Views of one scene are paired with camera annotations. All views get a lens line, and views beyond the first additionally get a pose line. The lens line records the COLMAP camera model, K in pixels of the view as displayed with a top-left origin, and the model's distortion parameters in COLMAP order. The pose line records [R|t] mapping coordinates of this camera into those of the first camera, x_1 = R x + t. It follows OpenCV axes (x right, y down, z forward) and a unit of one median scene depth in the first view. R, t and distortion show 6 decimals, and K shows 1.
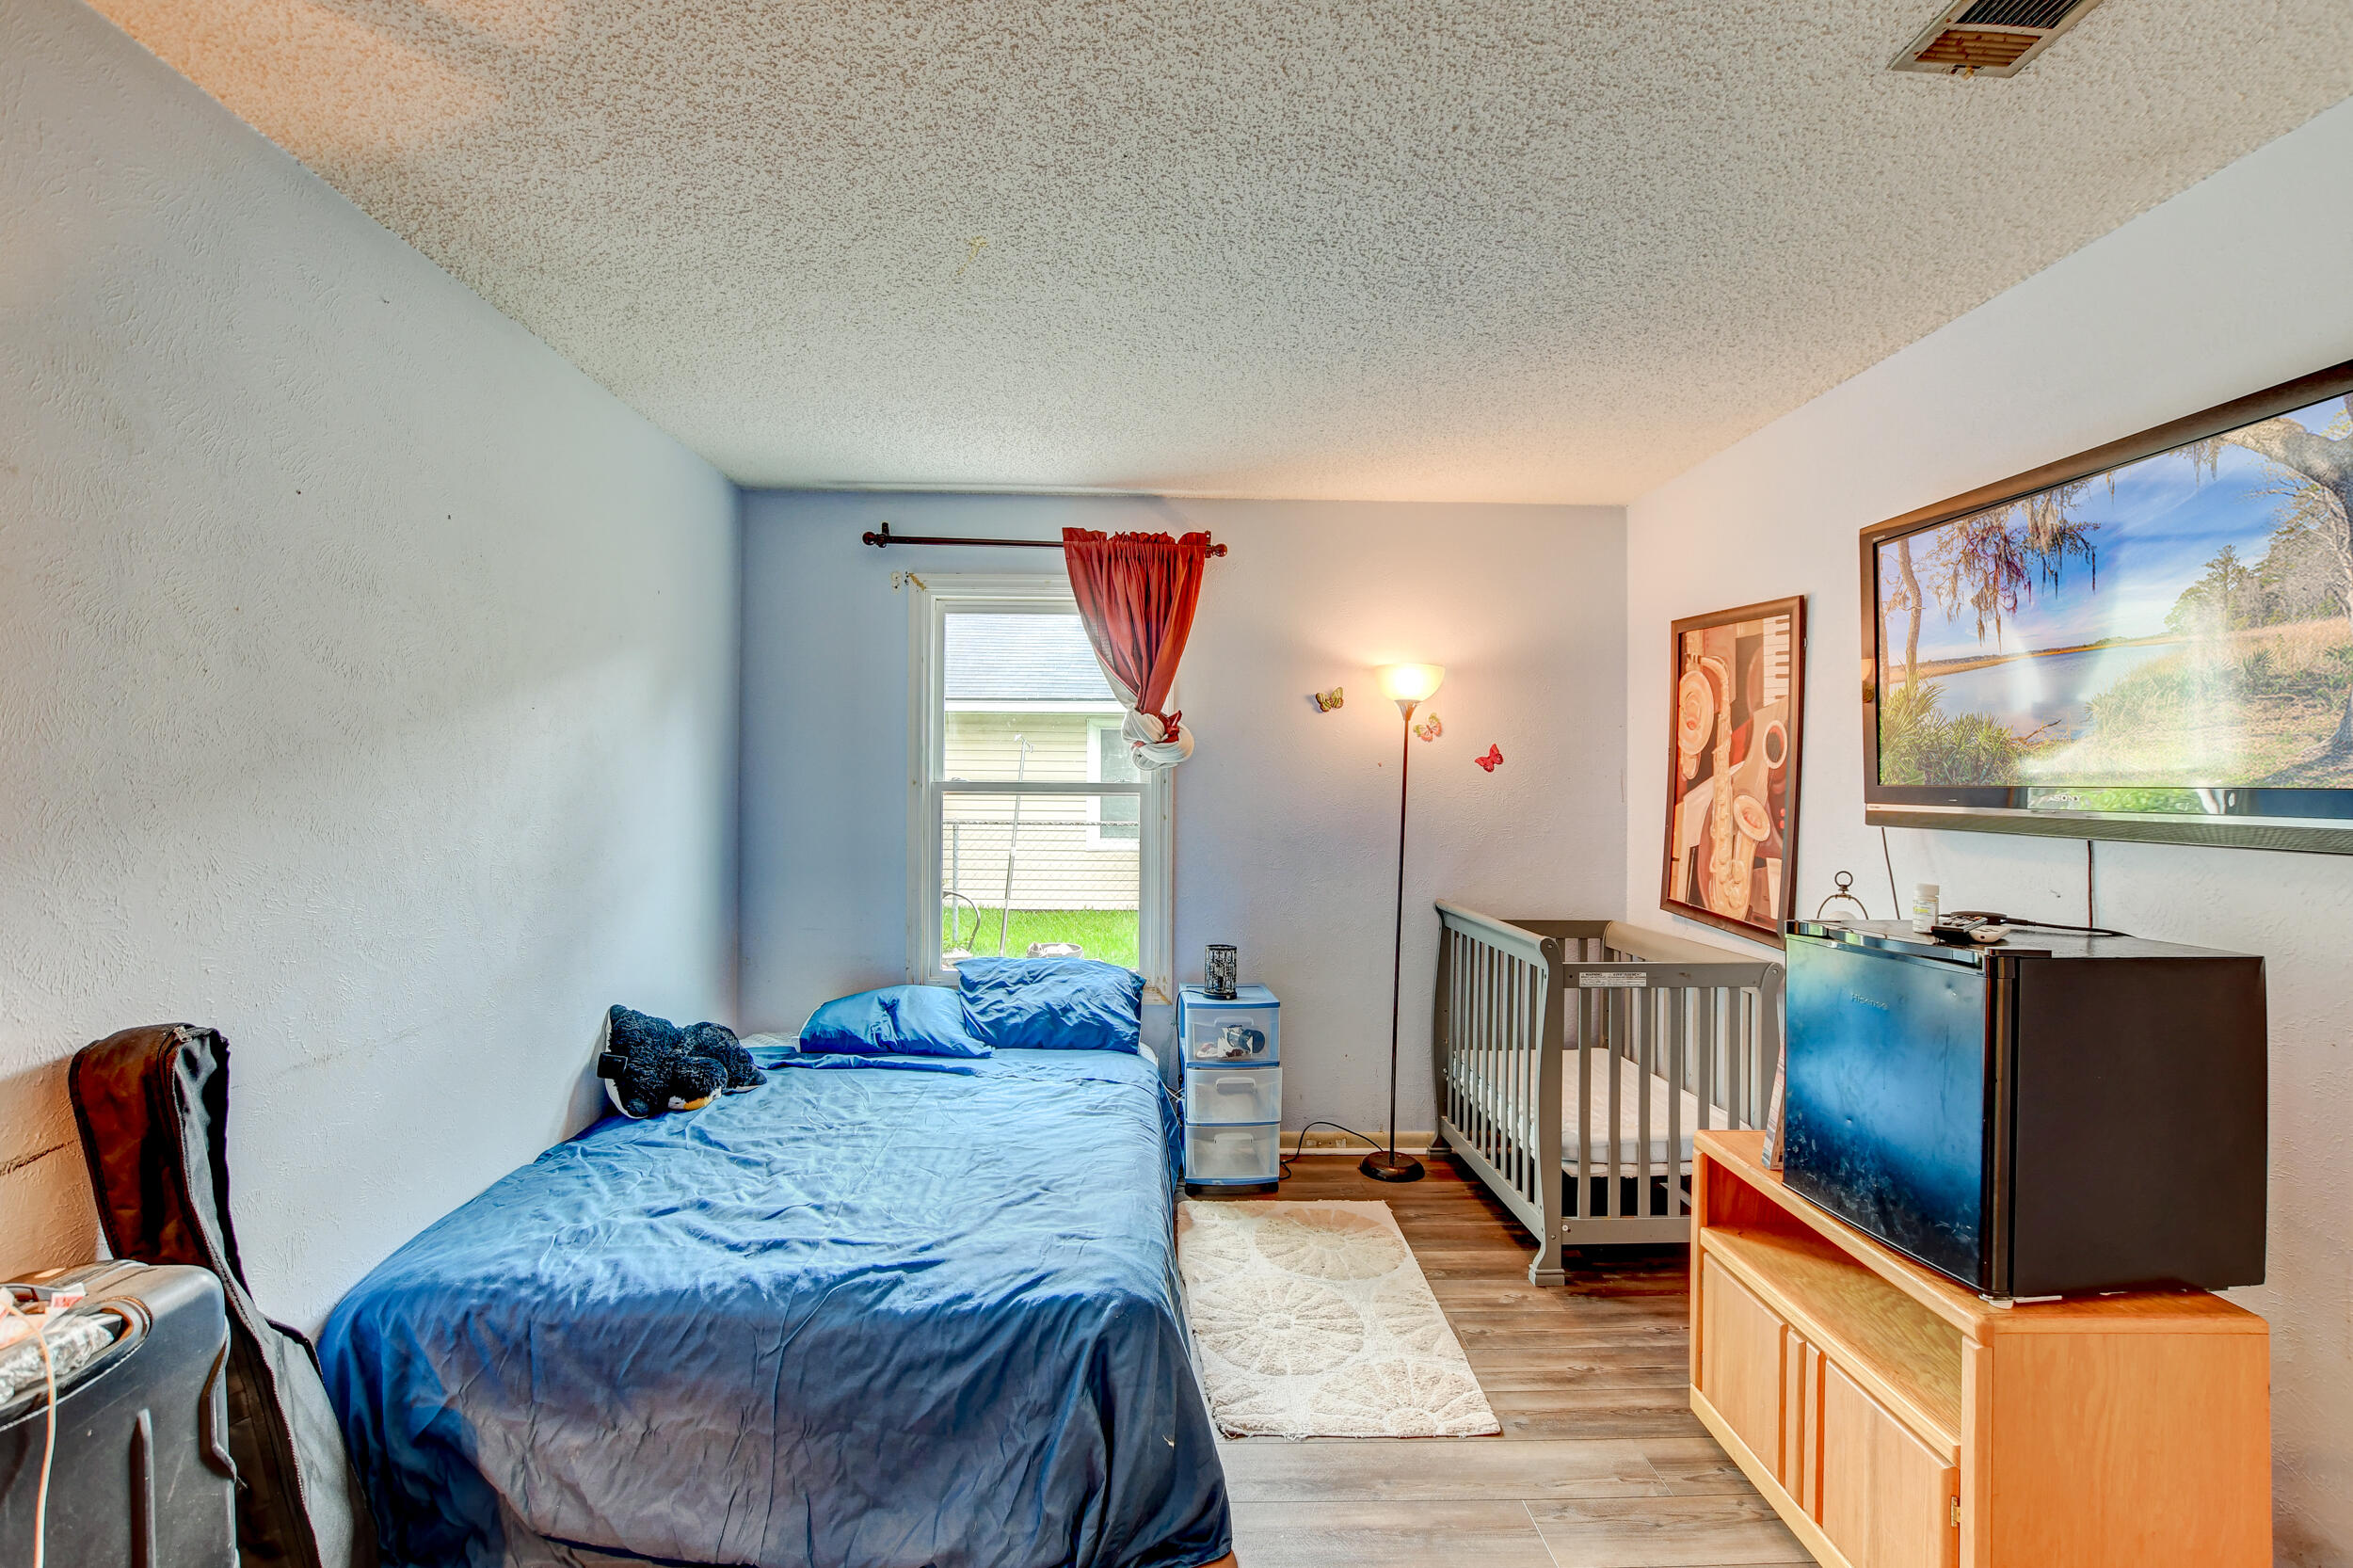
lens RADIAL K [[1033.2, 0, 1197.6], [0, 1033.2, 795.6], [0, 0, 1]] dist [-0.012720, 0.004469]
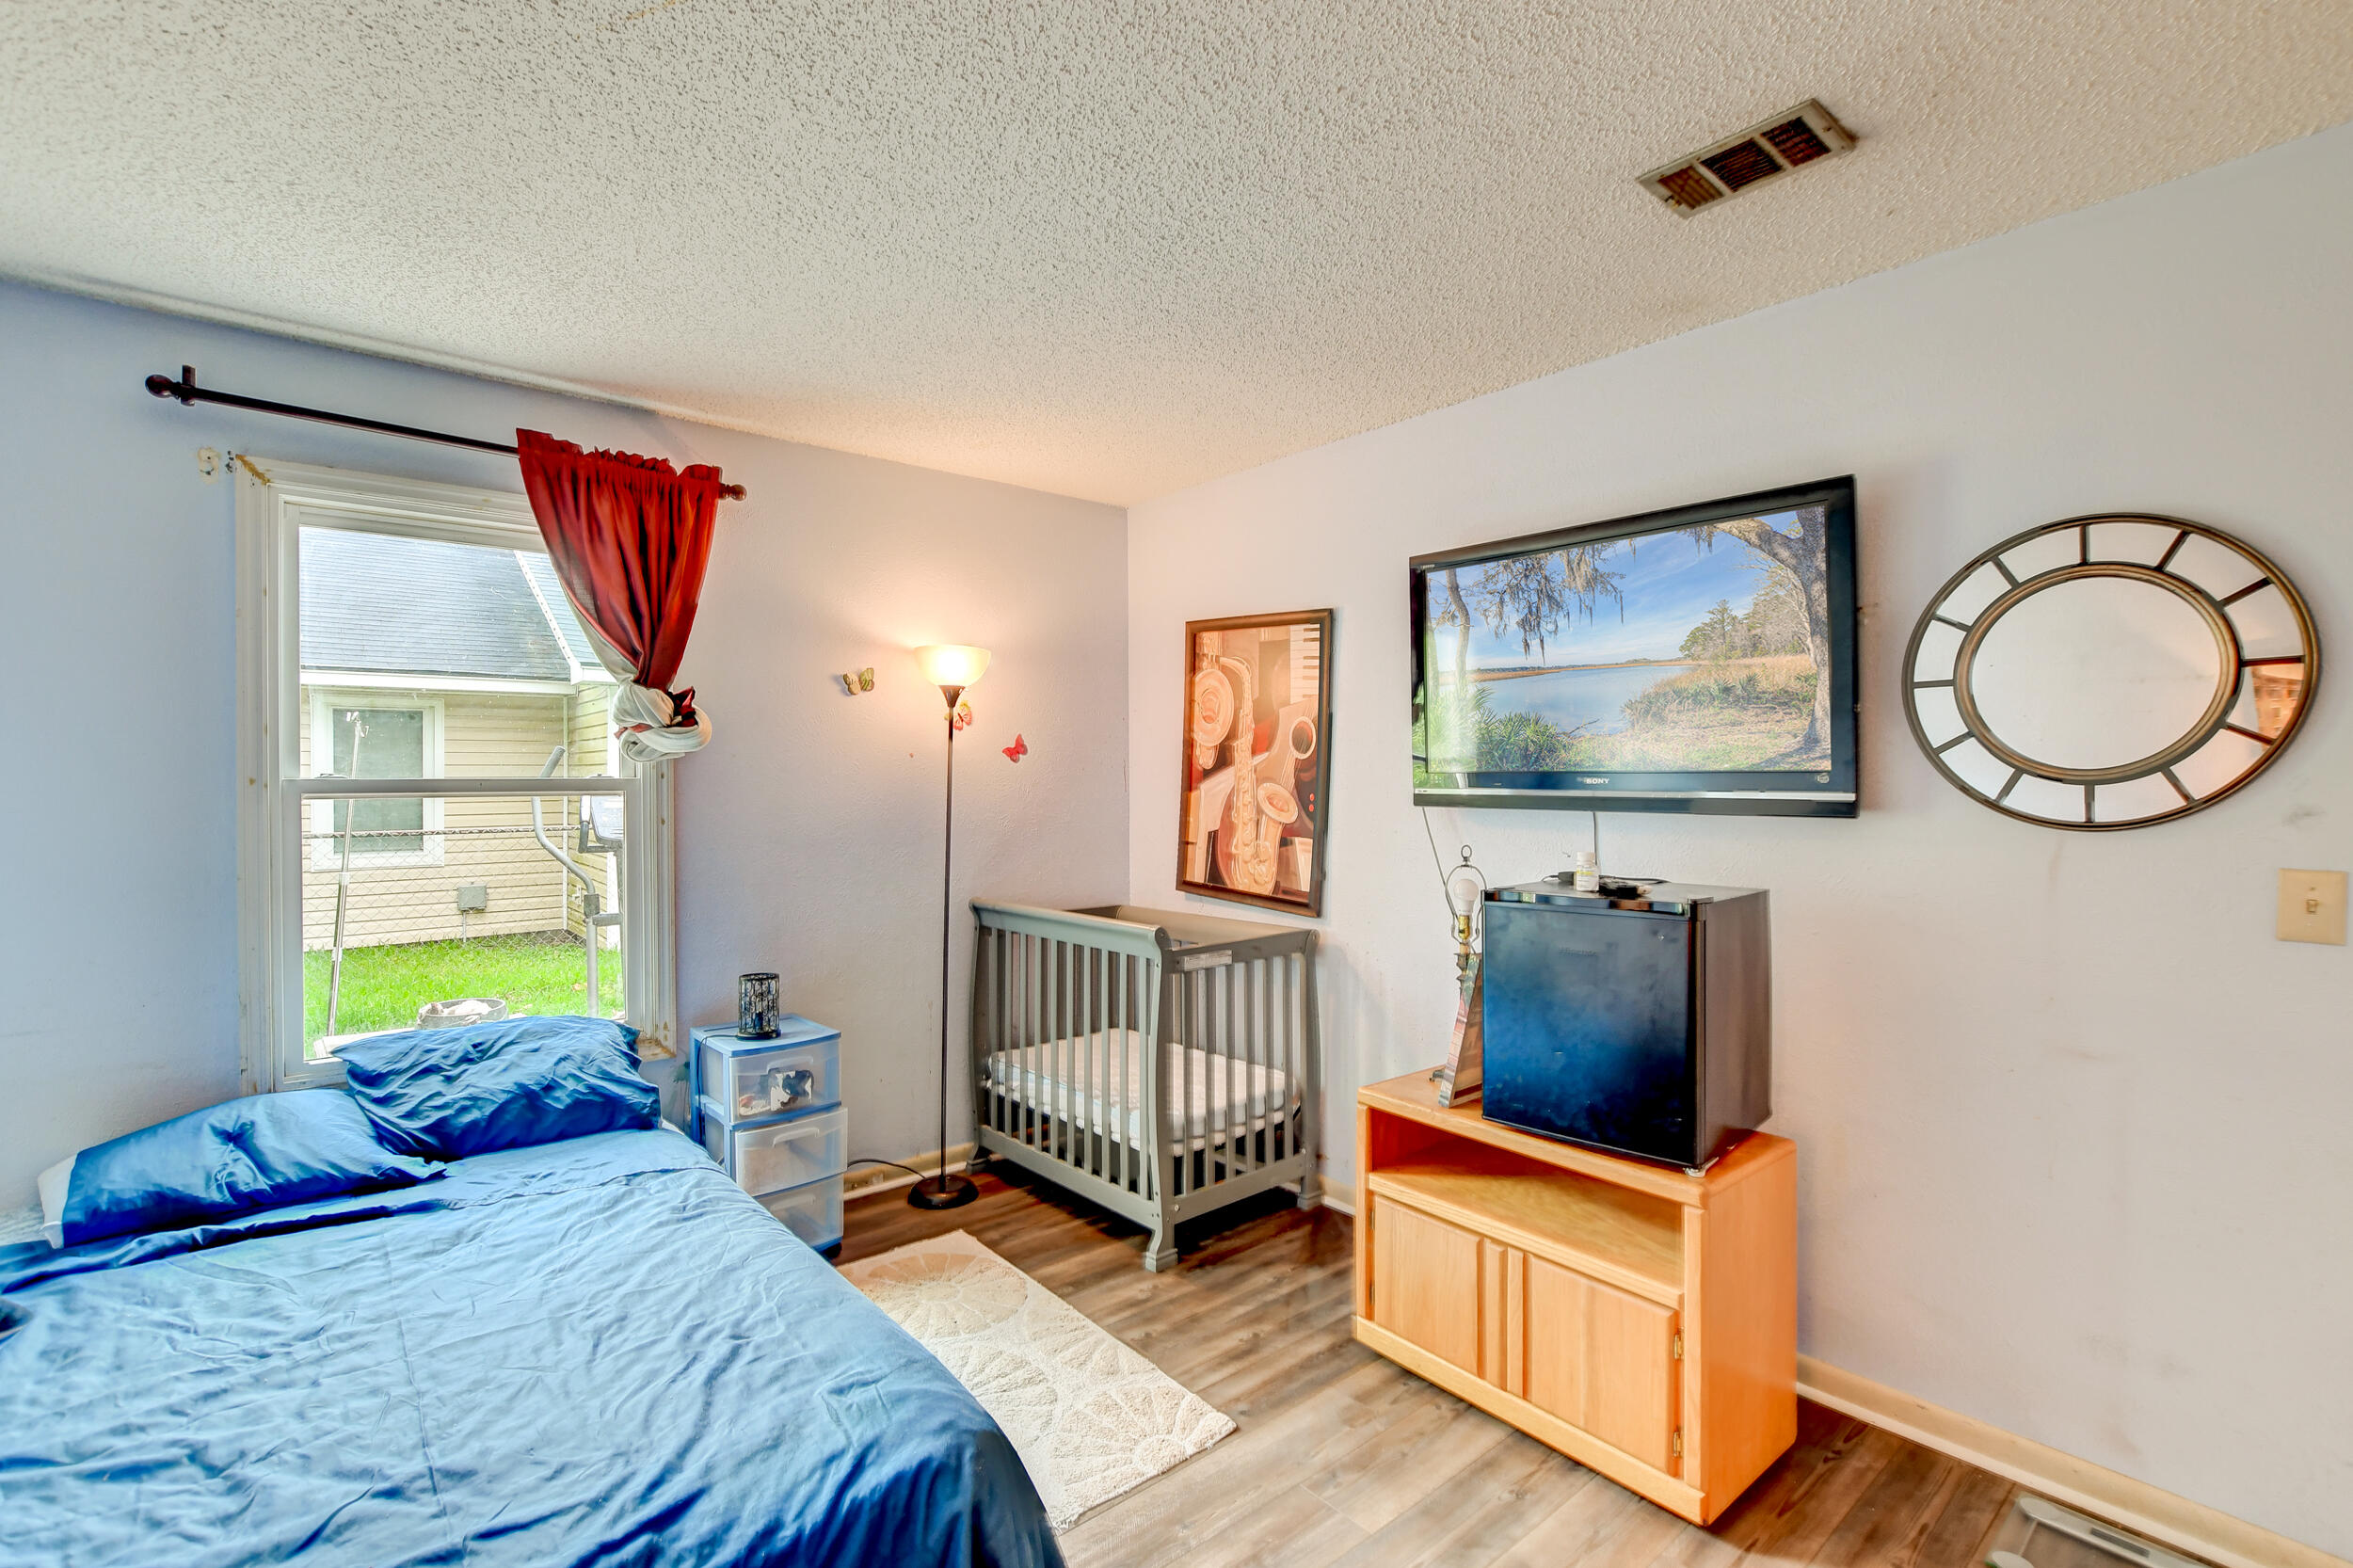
lens RADIAL K [[1033.2, 0, 1197.6], [0, 1033.2, 795.6], [0, 0, 1]] dist [-0.012720, 0.004469]
pose [[0.800231, -0.021265, 0.599315, -0.210424], [0.017122, 0.999774, 0.012611, -0.001952], [-0.599448, 0.000170, 0.800414, 0.151385]]
